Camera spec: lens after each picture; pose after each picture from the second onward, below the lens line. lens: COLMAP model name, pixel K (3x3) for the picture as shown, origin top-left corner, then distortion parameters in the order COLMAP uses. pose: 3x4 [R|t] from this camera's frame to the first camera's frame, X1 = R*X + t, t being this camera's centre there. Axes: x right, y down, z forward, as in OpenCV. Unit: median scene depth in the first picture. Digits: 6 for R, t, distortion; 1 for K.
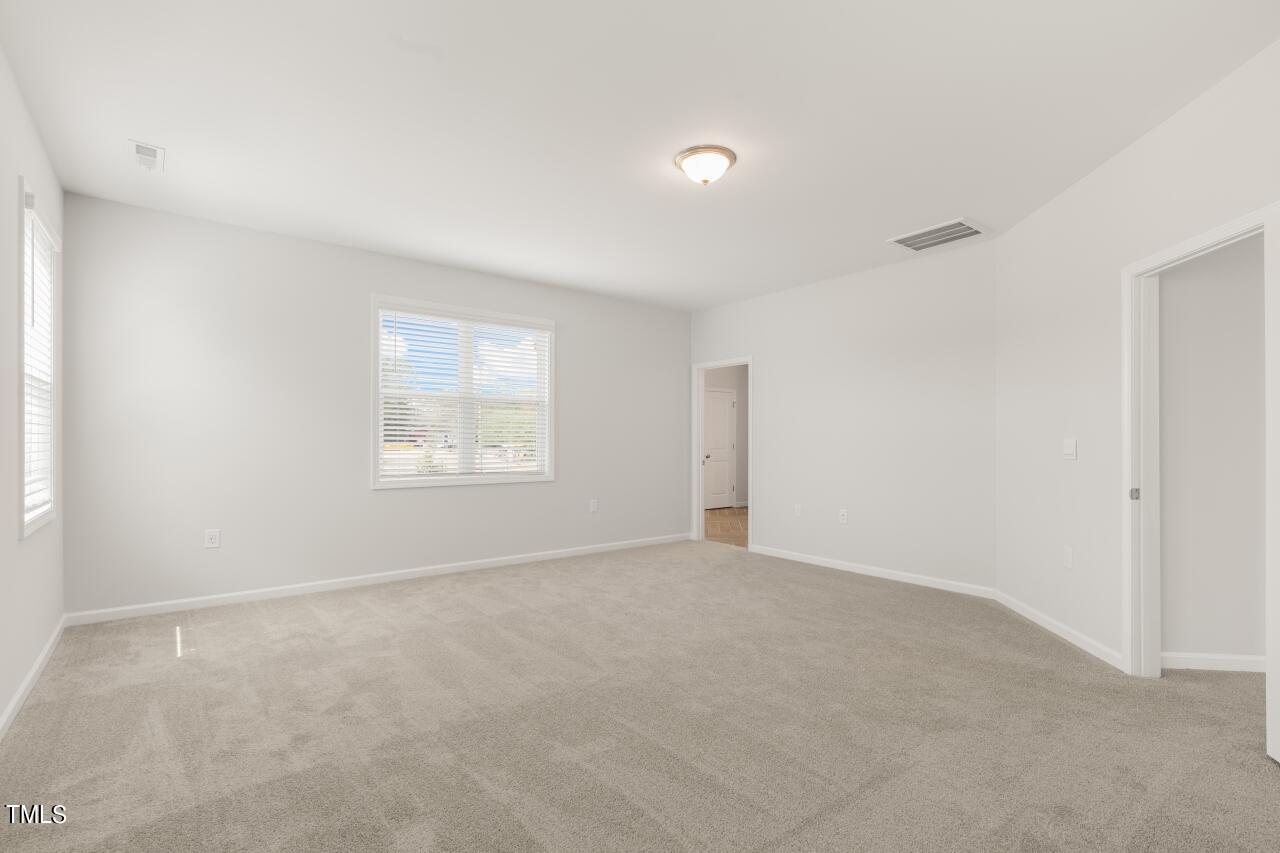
lens RADIAL K [[586.5, 0, 644.2], [0, 586.5, 428.5], [0, 0, 1]] dist [-0.001436, -0.000014]
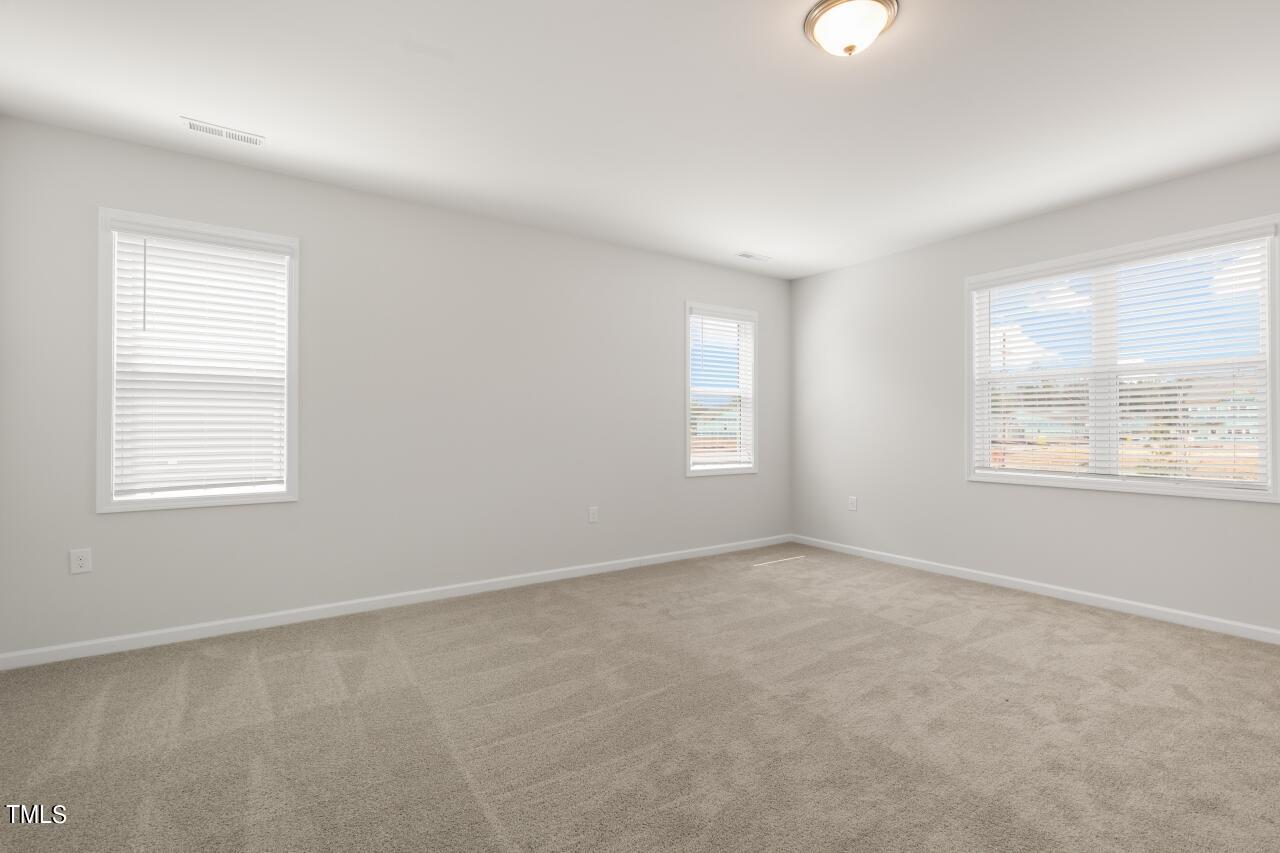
lens RADIAL K [[586.5, 0, 644.2], [0, 586.5, 428.5], [0, 0, 1]] dist [-0.001436, -0.000014]
pose [[-0.055480, 0.004080, -0.998451, 0.654027], [0.013079, 0.999909, 0.003359, 0.011361], [0.998374, -0.012873, -0.055528, 0.662507]]
